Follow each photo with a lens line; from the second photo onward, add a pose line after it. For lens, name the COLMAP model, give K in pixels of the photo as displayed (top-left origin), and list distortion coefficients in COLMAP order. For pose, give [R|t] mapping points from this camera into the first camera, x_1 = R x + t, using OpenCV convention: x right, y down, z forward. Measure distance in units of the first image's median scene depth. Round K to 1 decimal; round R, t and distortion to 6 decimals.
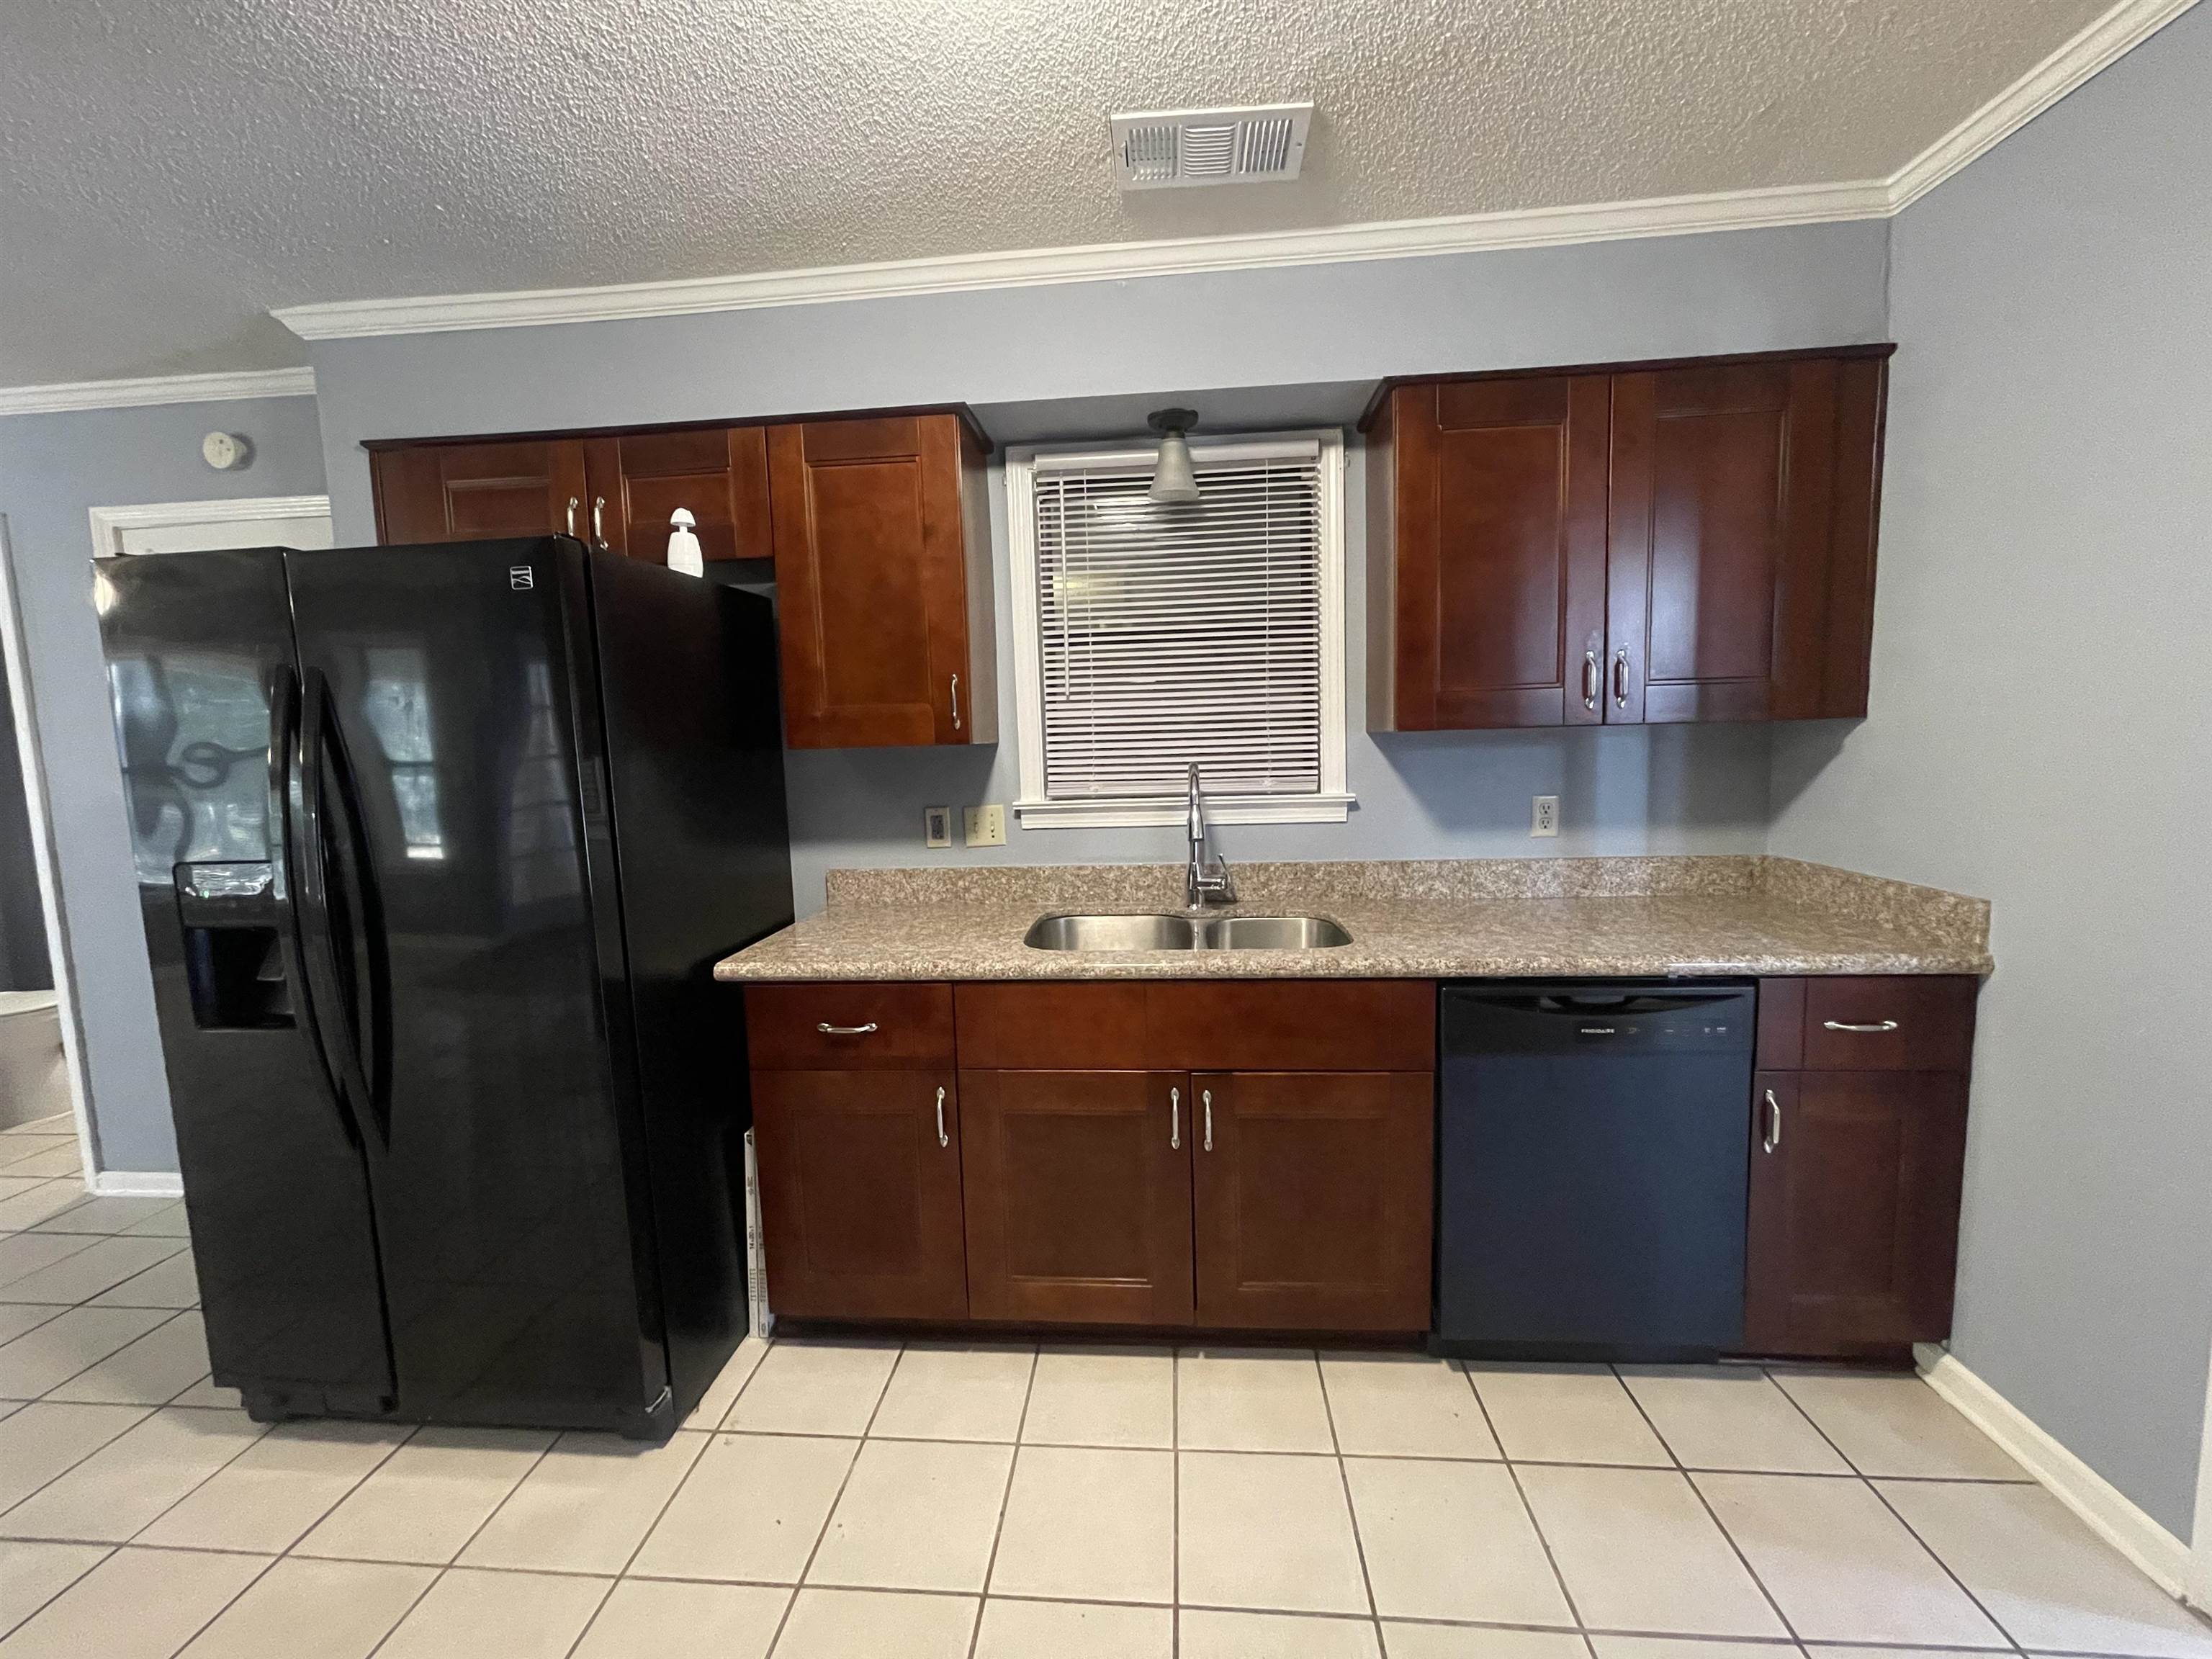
lens RADIAL K [[893.6, 0, 1104.2], [0, 893.6, 825.8], [0, 0, 1]] dist [-0.001872, 0.001907]
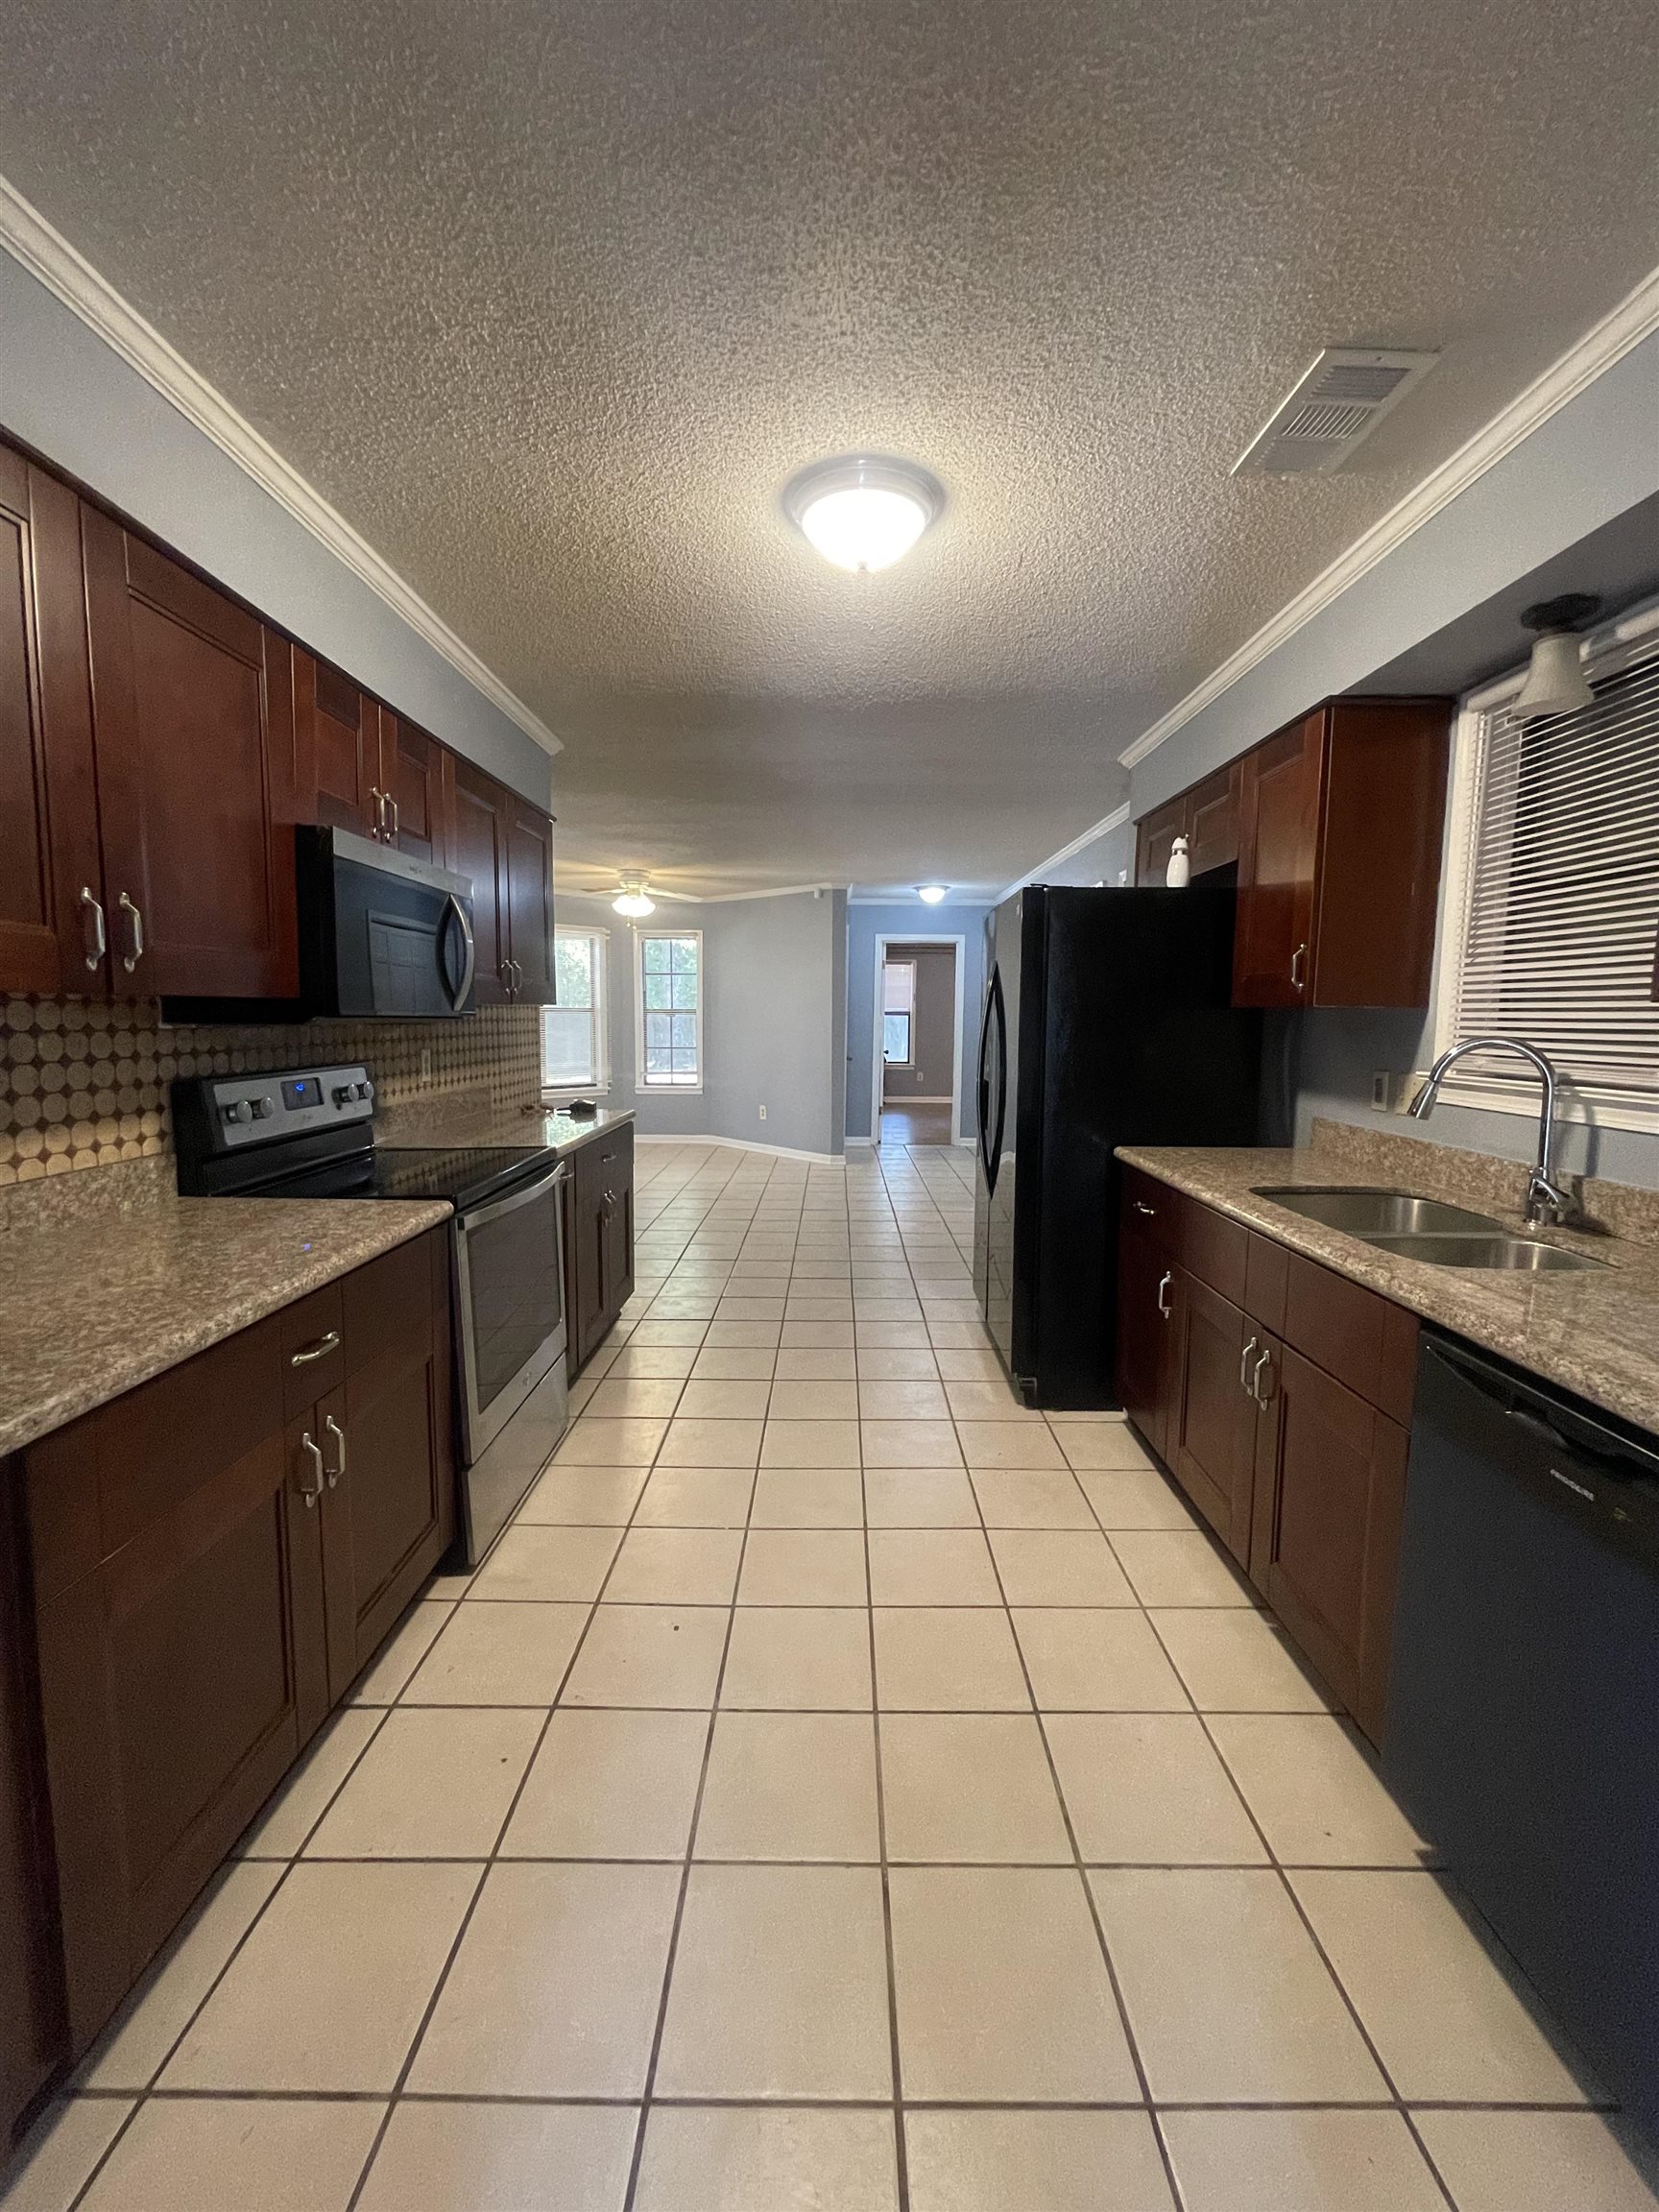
lens RADIAL K [[893.6, 0, 837.0], [0, 893.6, 1096.9], [0, 0, 1]] dist [-0.001872, 0.001907]
pose [[0.086866, 0.124402, -0.988422, 0.823696], [-0.121744, 0.986062, 0.113405, -0.033919], [0.988753, 0.110483, 0.100801, 0.303058]]
